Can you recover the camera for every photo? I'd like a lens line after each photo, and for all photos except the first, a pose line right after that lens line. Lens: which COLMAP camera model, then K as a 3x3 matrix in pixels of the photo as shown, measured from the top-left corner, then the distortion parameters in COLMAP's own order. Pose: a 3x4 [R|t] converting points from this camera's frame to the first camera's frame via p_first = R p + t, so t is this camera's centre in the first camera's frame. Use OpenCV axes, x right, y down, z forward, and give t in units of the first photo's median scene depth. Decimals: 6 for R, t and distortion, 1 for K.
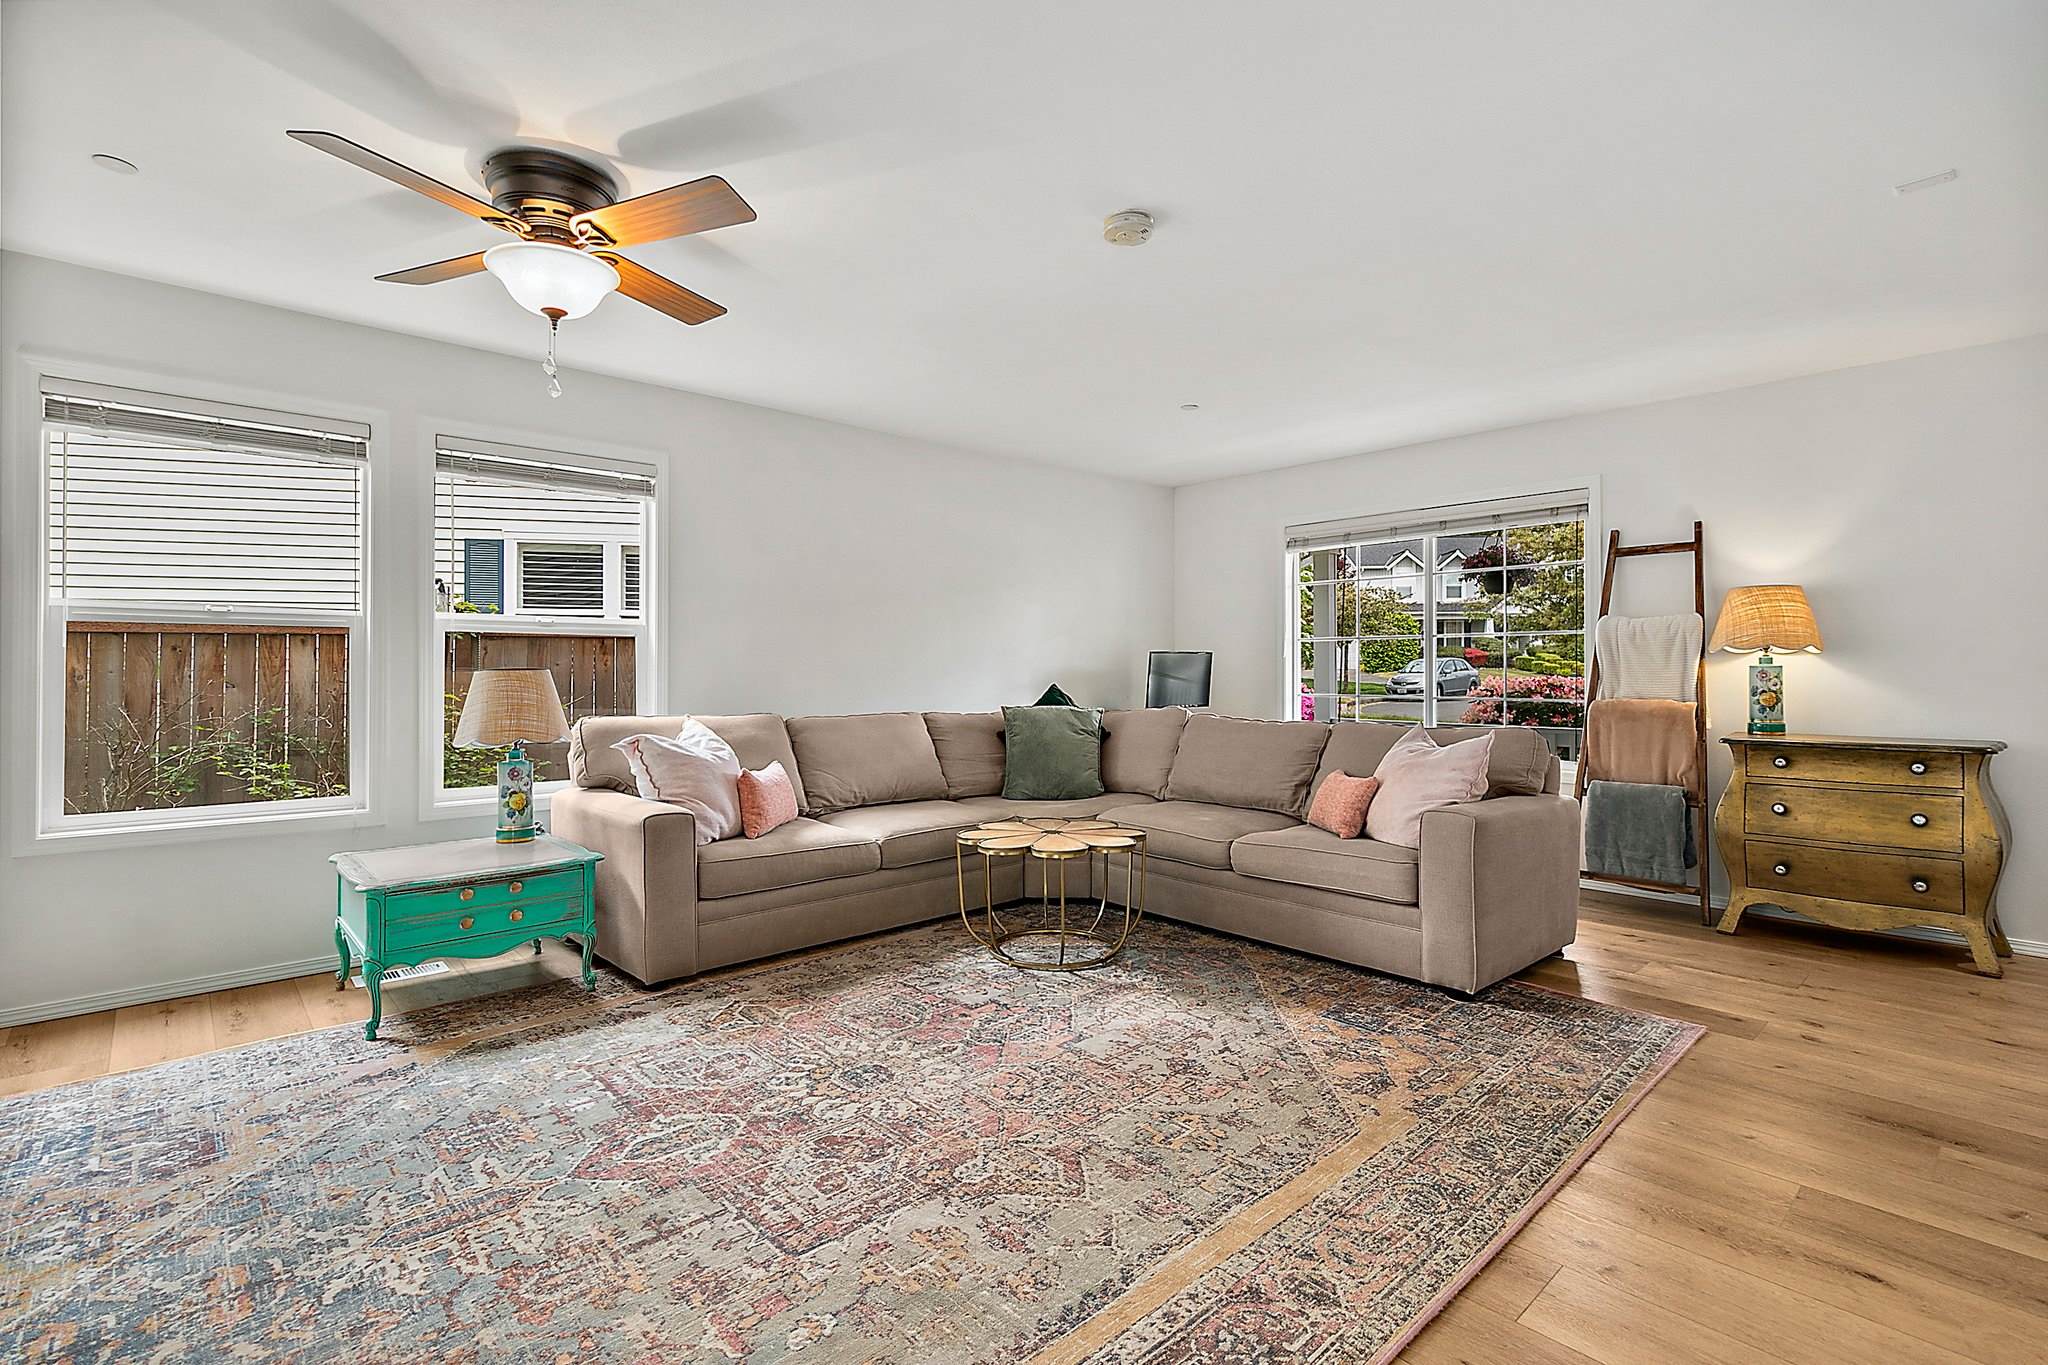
lens RADIAL K [[941.4, 0, 1022.0], [0, 941.4, 671.8], [0, 0, 1]] dist [0.002354, 0.000115]
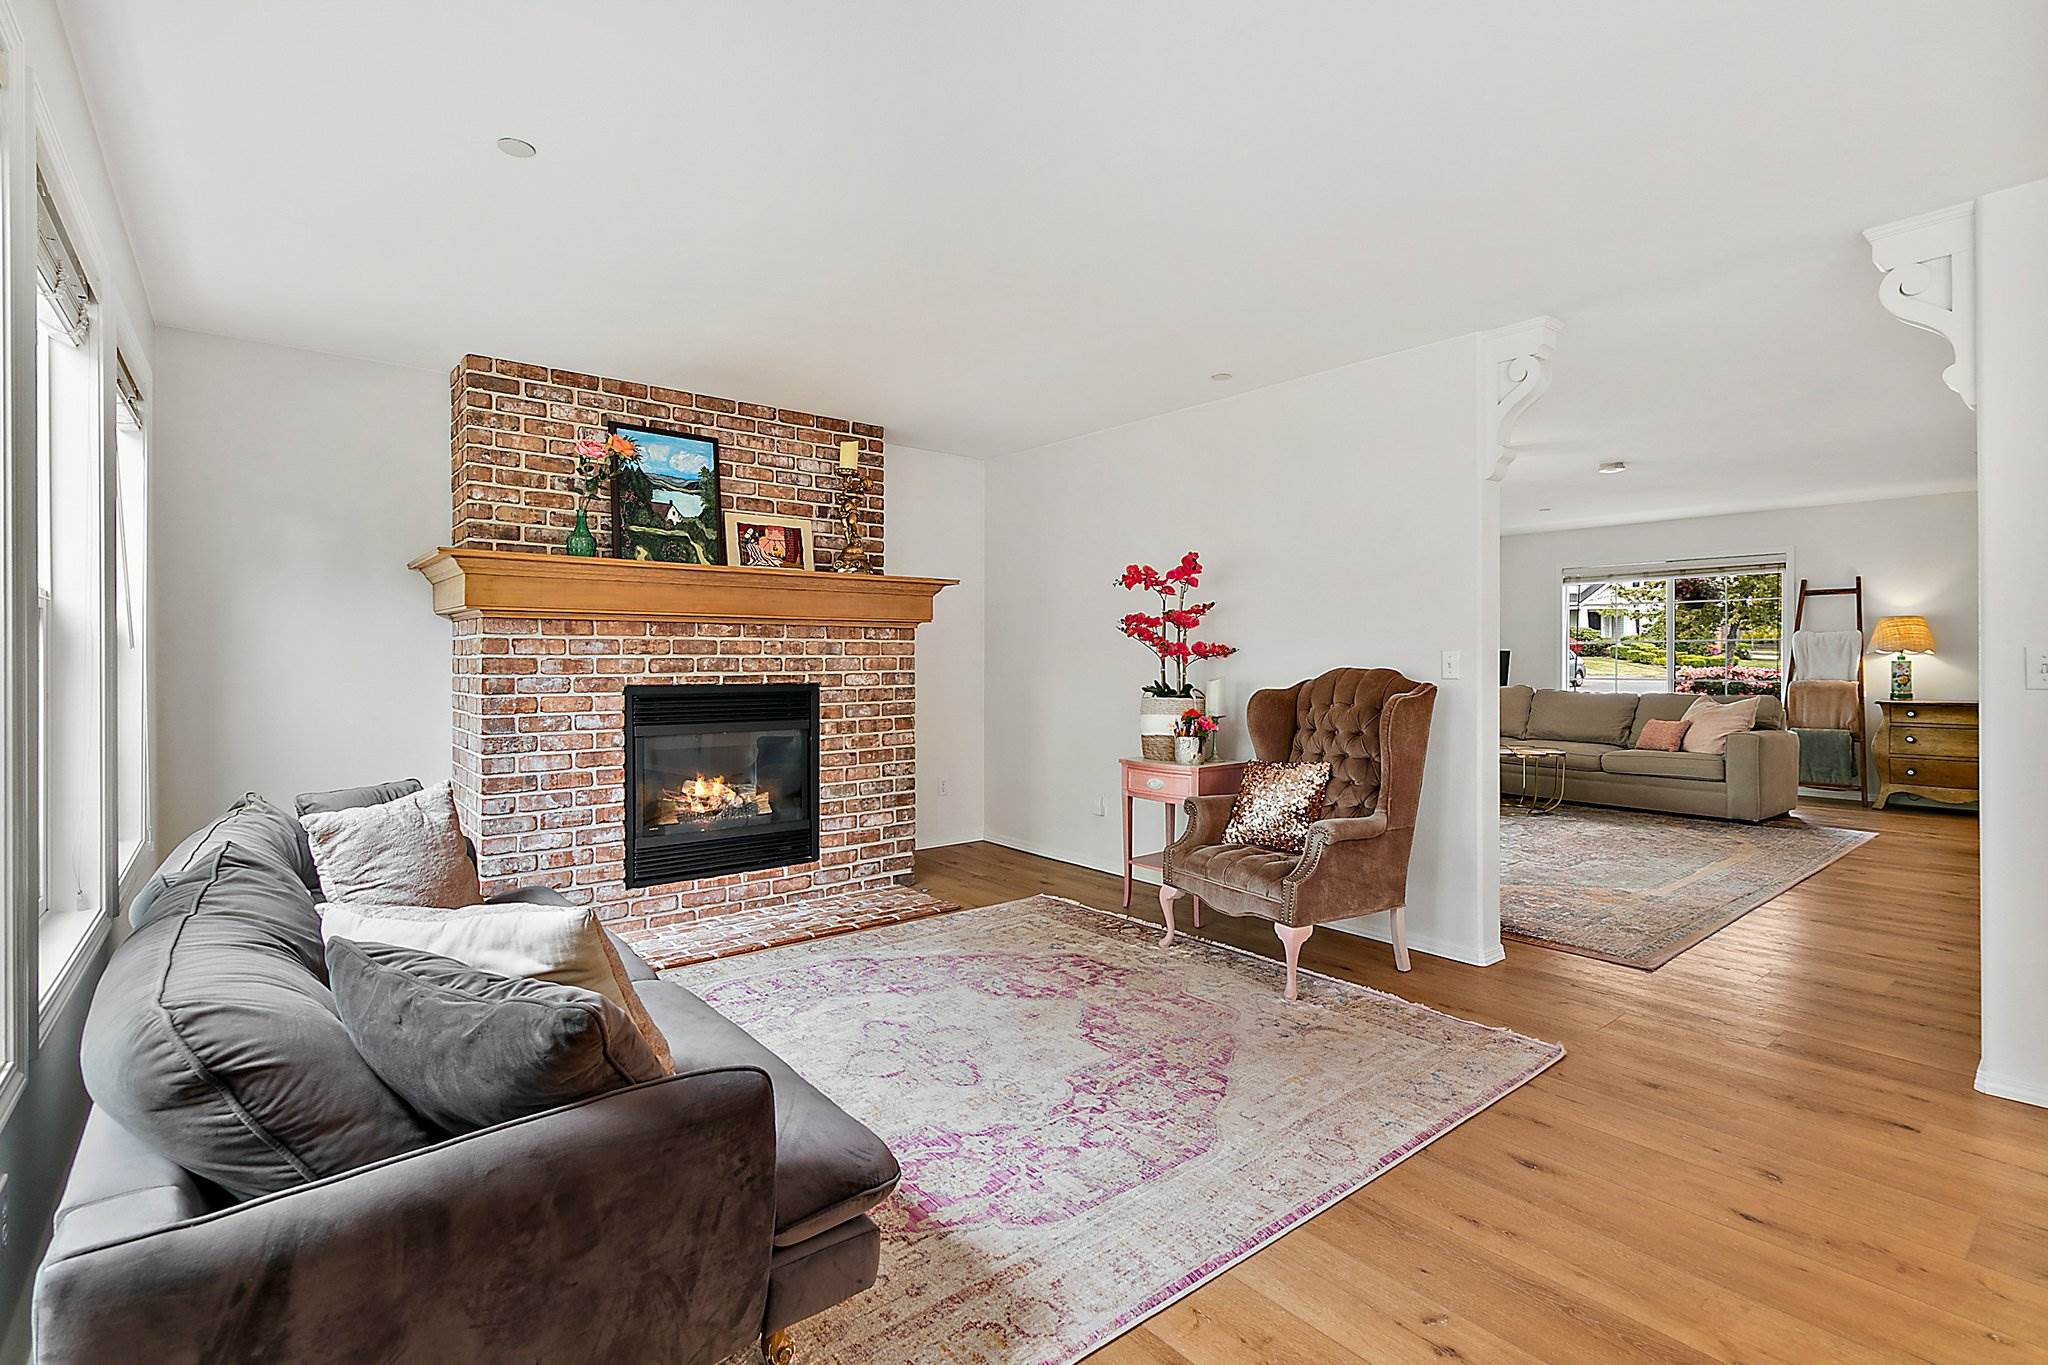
lens RADIAL K [[947.6, 0, 1022.8], [0, 947.6, 662.6], [0, 0, 1]] dist [0.002334, 0.000138]
pose [[0.998446, -0.001121, -0.055713, -0.824362], [0.001230, 0.999997, 0.001925, -0.009297], [0.055711, -0.001990, 0.998445, -0.948325]]
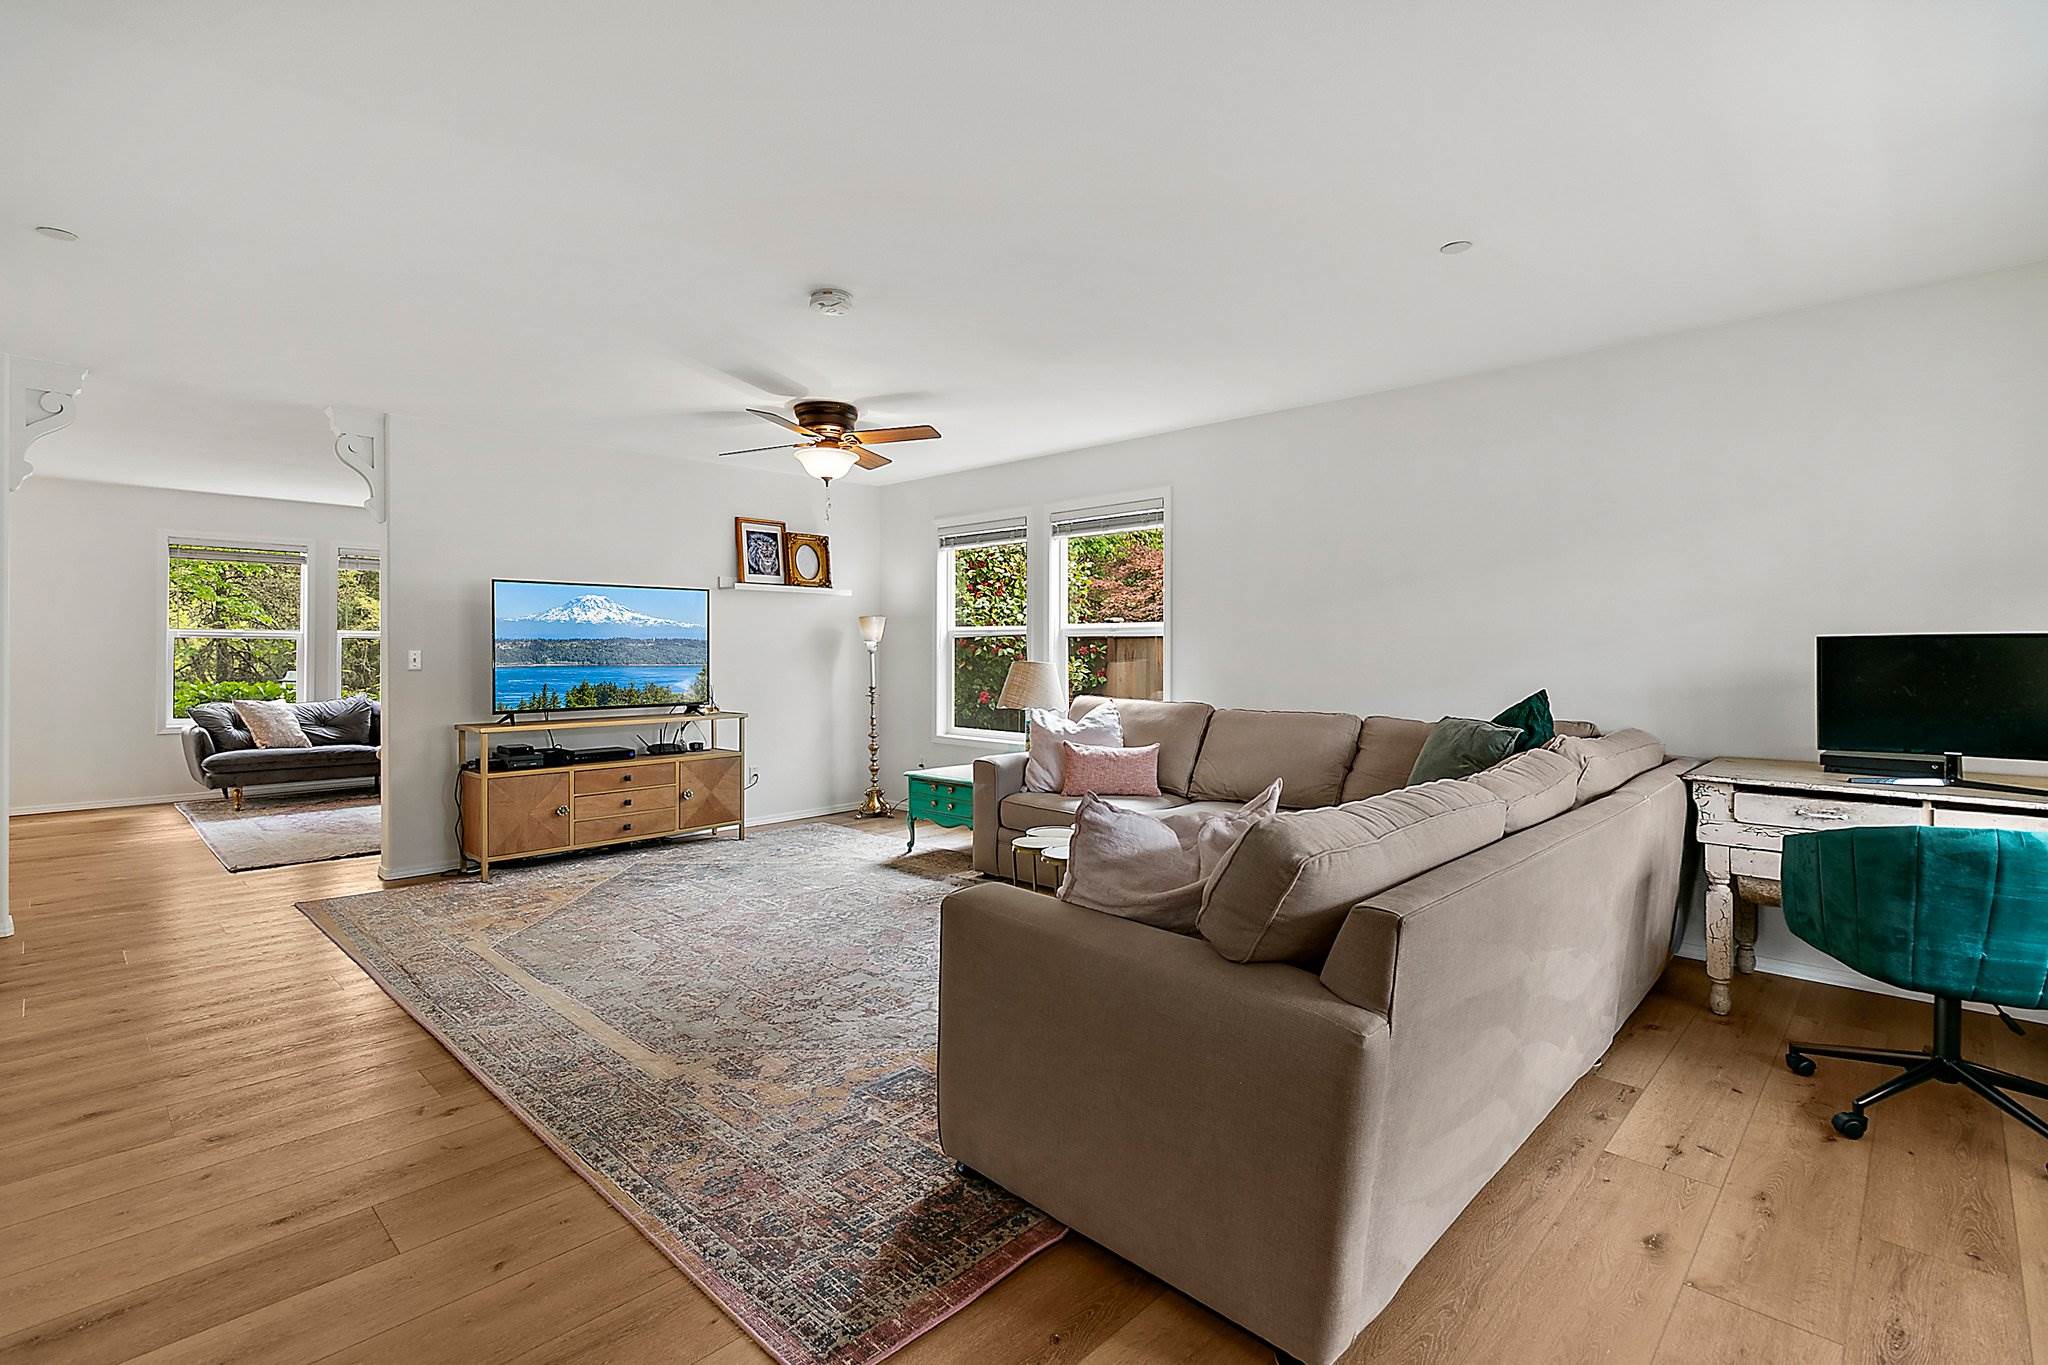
lens RADIAL K [[935.0, 0, 1024.0], [0, 935.0, 656.9], [0, 0, 1]] dist [0.000790, -0.000068]
pose [[0.069384, 0.001391, -0.997589, 0.941273], [0.000358, 0.999999, 0.001420, -0.015160], [0.997590, -0.000456, 0.069384, 0.820378]]
